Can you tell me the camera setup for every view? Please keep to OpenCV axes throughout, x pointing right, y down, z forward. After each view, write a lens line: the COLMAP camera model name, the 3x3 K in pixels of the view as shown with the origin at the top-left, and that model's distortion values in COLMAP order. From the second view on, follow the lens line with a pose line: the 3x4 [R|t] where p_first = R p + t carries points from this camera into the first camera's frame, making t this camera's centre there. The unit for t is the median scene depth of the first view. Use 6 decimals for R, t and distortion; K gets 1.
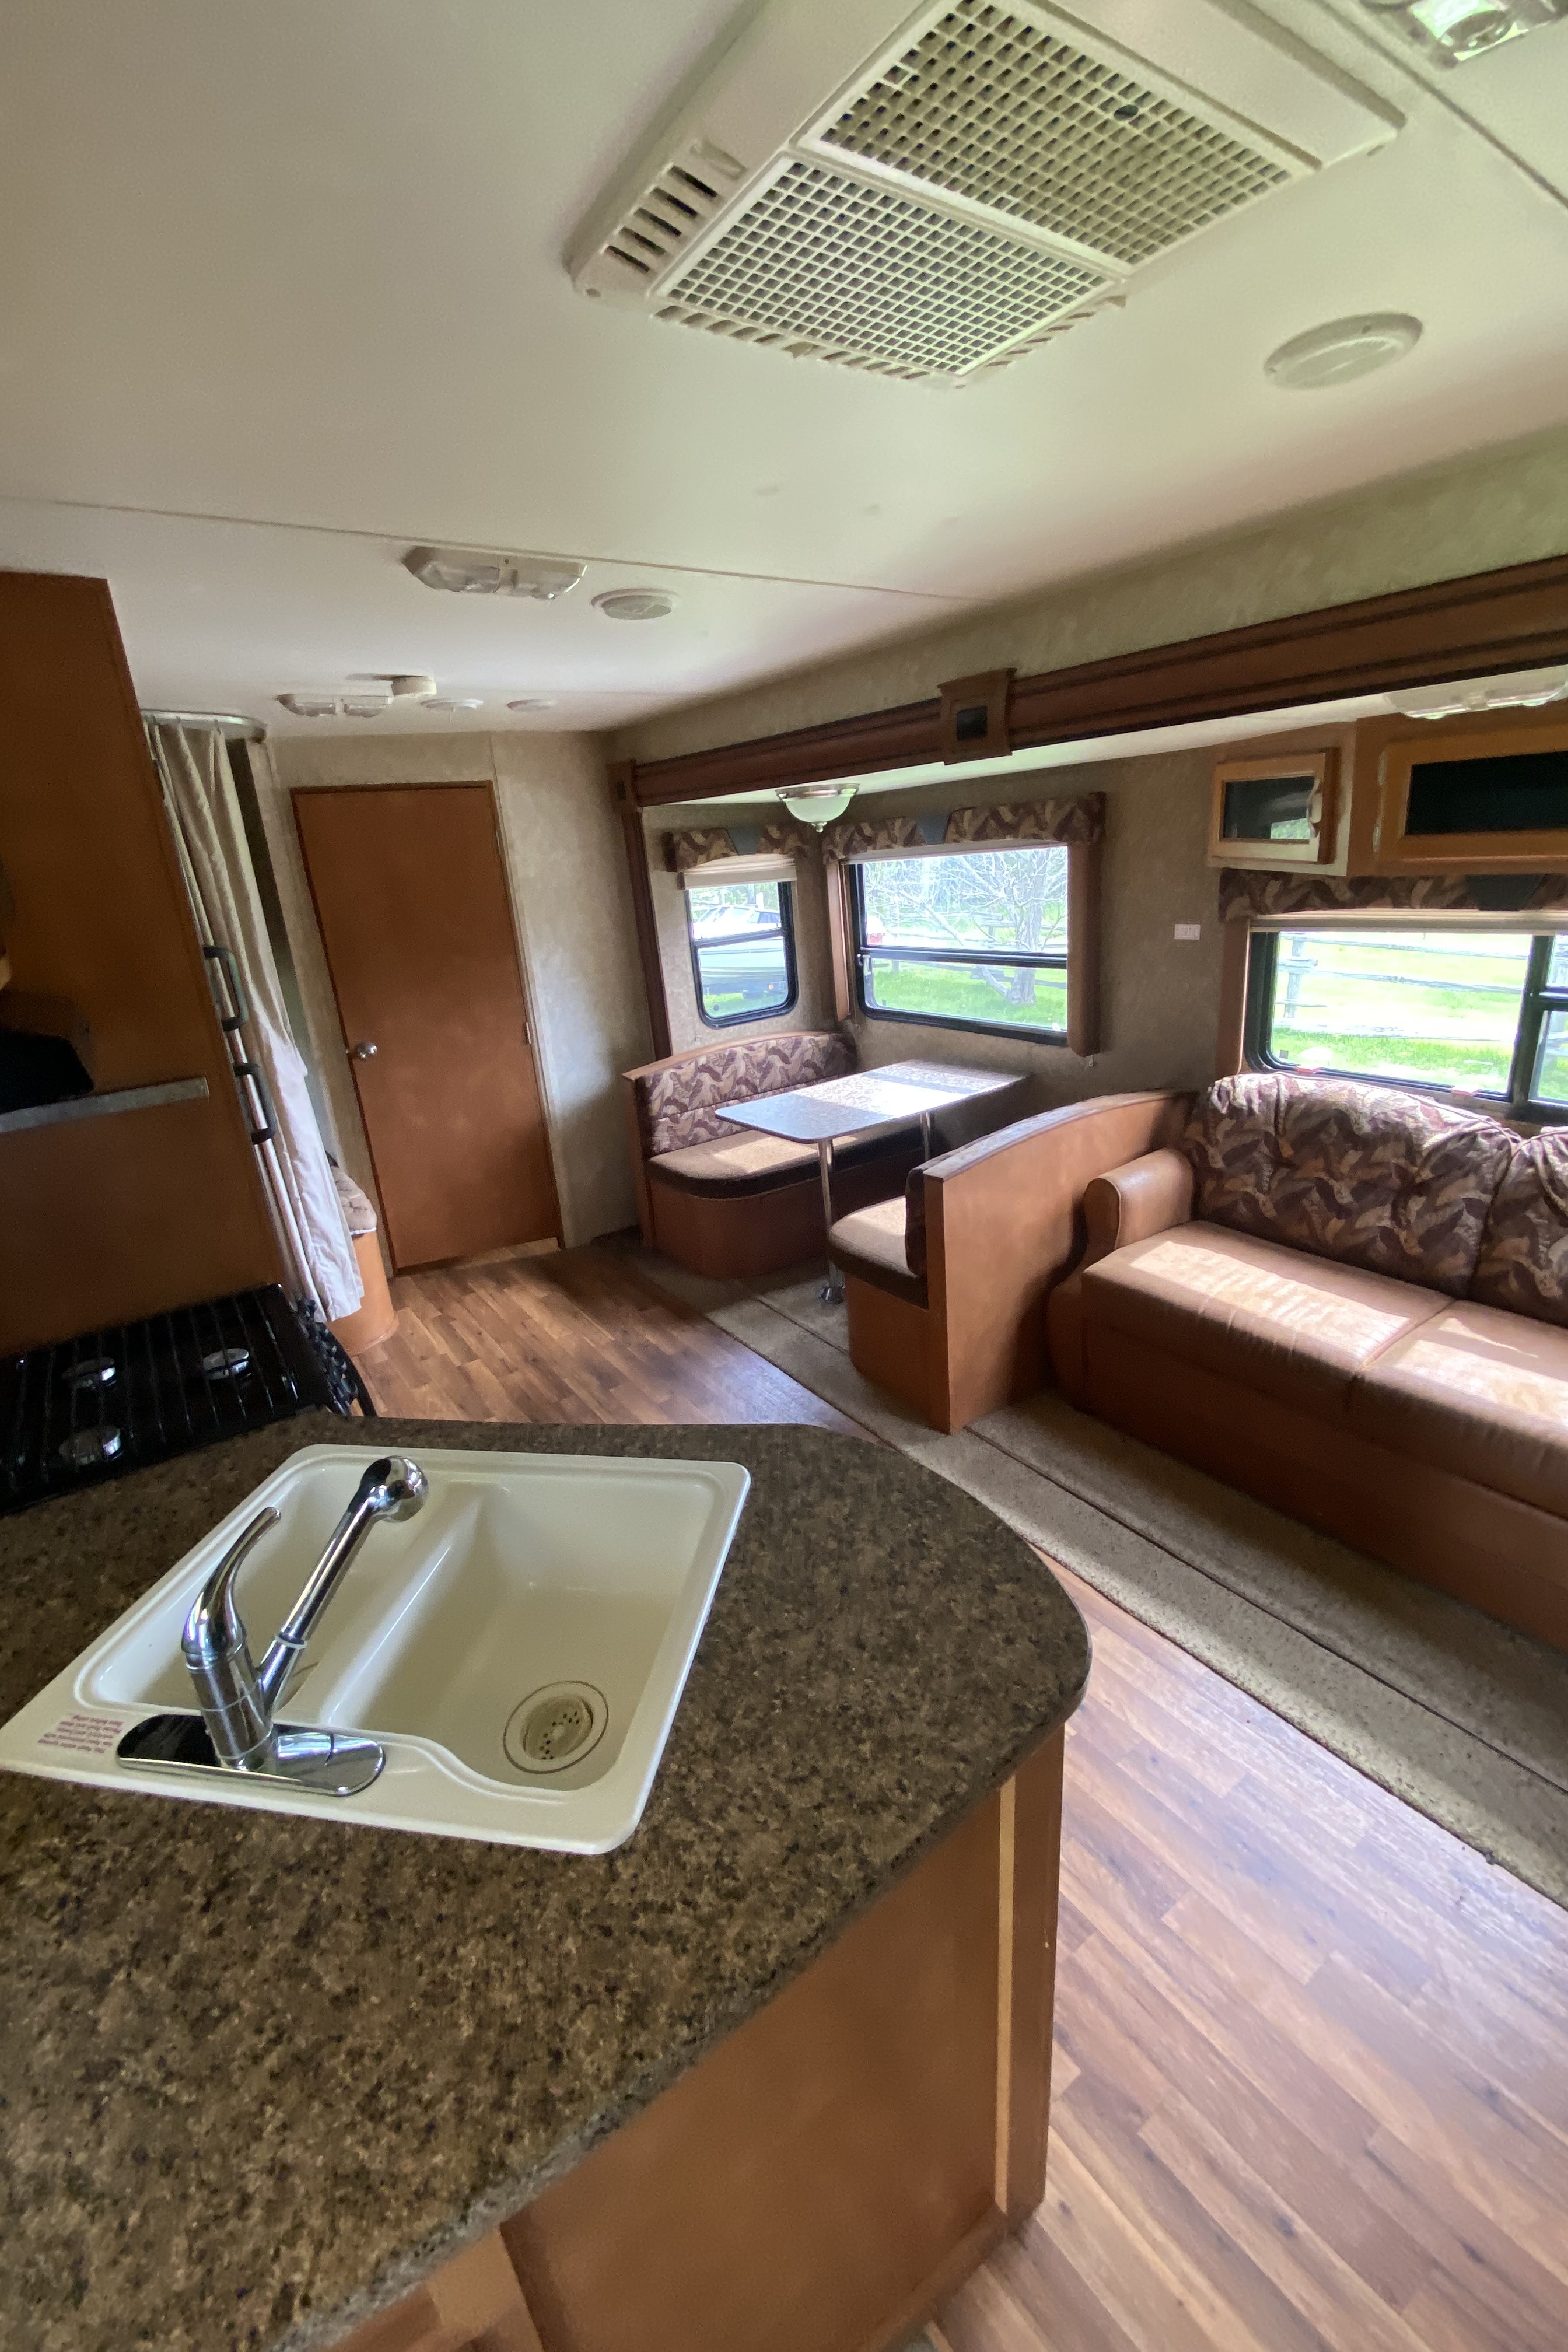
lens RADIAL K [[969.4, 0, 784.0], [0, 969.4, 1176.0], [0, 0, 1]] dist [-0.000293, -0.000028]
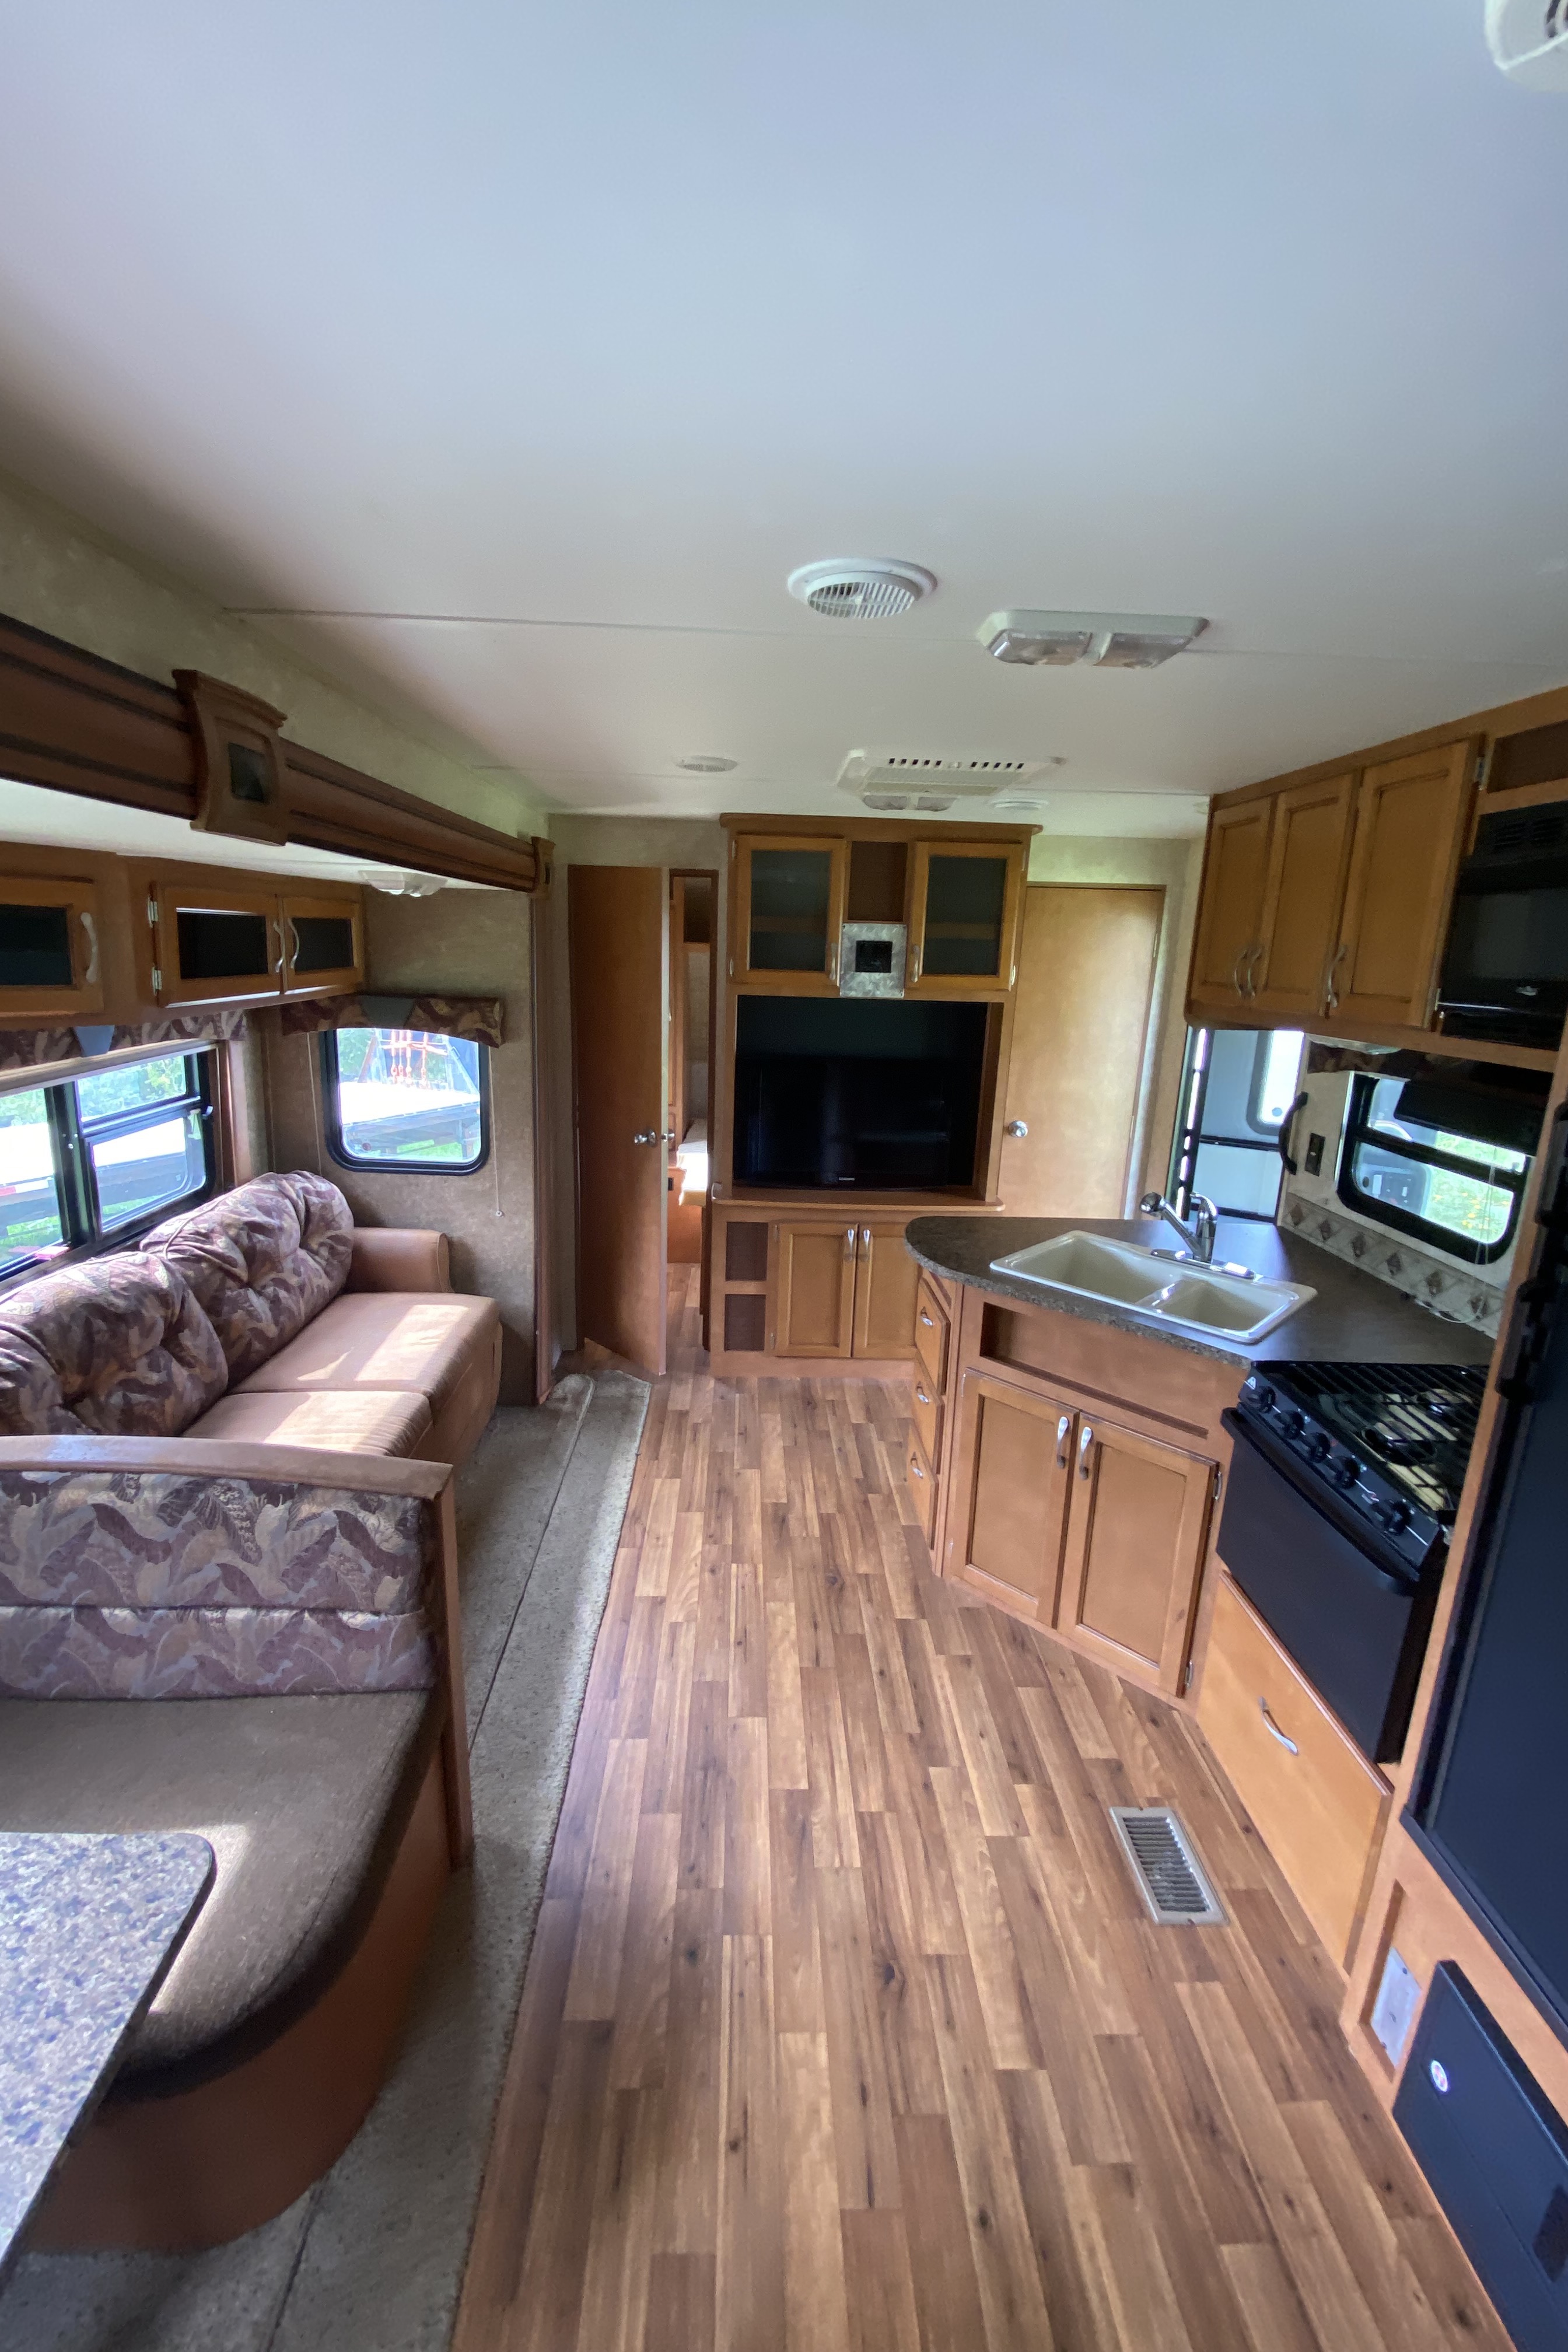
lens RADIAL K [[969.4, 0, 784.0], [0, 969.4, 1176.0], [0, 0, 1]] dist [-0.000293, -0.000028]
pose [[-0.842172, -0.075561, 0.533889, -0.403819], [0.210388, 0.865606, 0.454382, -0.464863], [-0.496471, 0.494991, -0.713092, 1.400286]]
